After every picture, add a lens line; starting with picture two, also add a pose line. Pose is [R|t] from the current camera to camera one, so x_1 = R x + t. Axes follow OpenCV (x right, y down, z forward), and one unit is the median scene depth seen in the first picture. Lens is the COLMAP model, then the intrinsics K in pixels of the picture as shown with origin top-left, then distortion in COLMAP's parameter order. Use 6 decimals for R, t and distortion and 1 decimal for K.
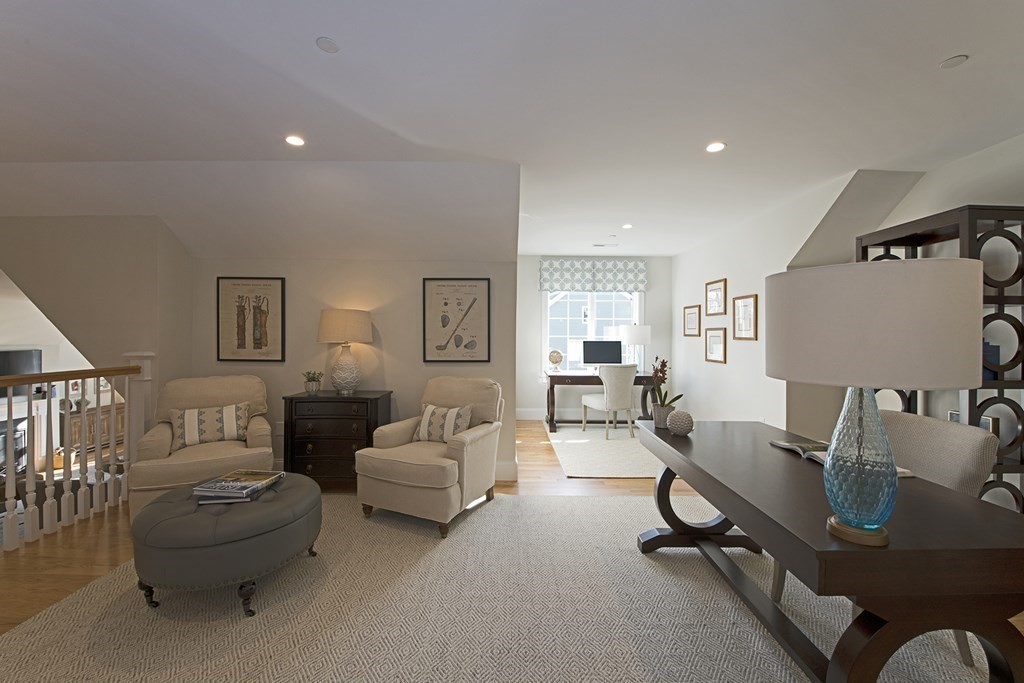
lens RADIAL K [[393.5, 0, 512.0], [0, 393.5, 341.5], [0, 0, 1]] dist [-0.014861, -0.000212]
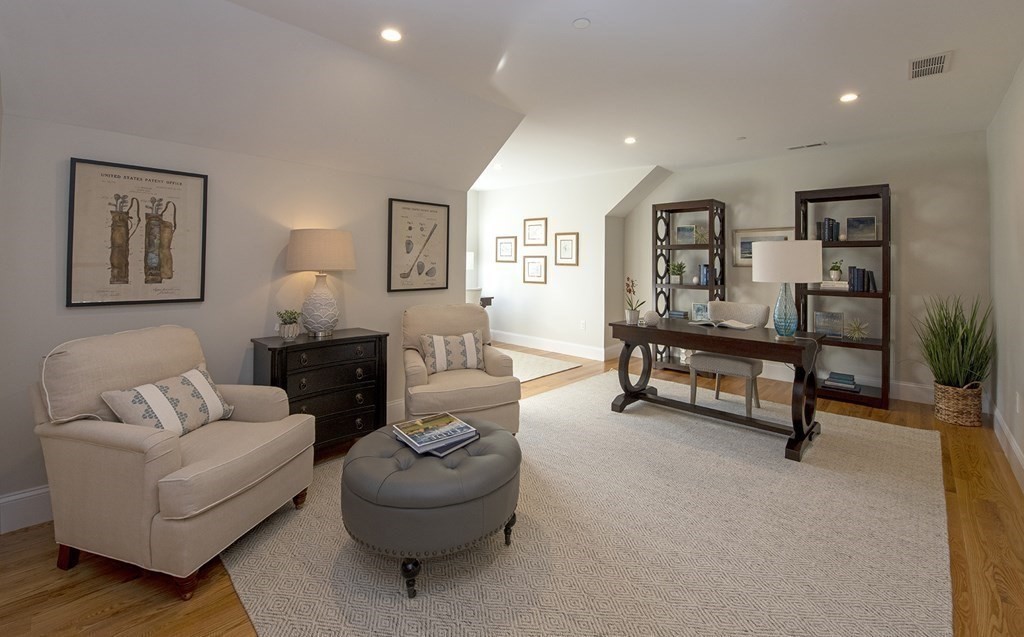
lens RADIAL K [[445.0, 0, 513.1], [0, 445.0, 259.6], [0, 0, 1]] dist [-0.011701, 0.000028]
pose [[0.684943, 0.006165, 0.728571, -0.771311], [0.003101, 0.999930, -0.011376, -0.008928], [-0.728590, 0.010051, 0.684876, 0.101157]]
